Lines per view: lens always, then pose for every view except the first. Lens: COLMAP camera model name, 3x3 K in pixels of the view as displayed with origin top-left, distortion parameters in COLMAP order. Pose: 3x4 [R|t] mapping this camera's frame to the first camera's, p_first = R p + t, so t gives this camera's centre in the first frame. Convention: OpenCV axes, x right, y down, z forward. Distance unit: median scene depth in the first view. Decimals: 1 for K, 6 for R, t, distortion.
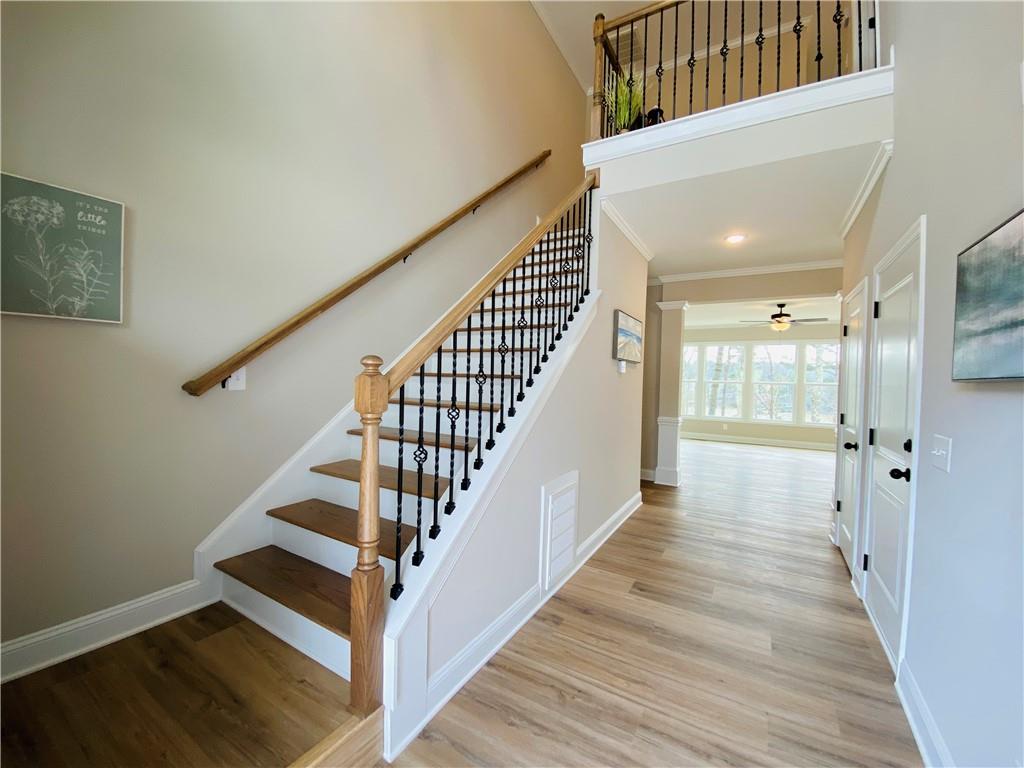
lens RADIAL K [[414.3, 0, 507.5], [0, 414.3, 384.0], [0, 0, 1]] dist [0.024761, -0.022151]
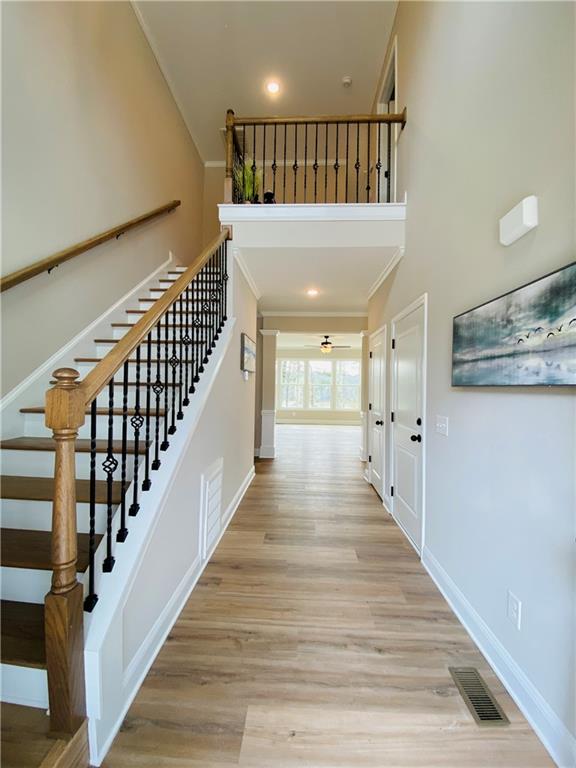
lens RADIAL K [[310.8, 0, 284.4], [0, 310.8, 382.1], [0, 0, 1]] dist [0.024761, -0.022151]
pose [[0.883432, -0.007615, 0.468498, -0.129814], [0.014019, 0.999850, -0.010184, -0.012473], [-0.468351, 0.015565, 0.883406, 0.071620]]
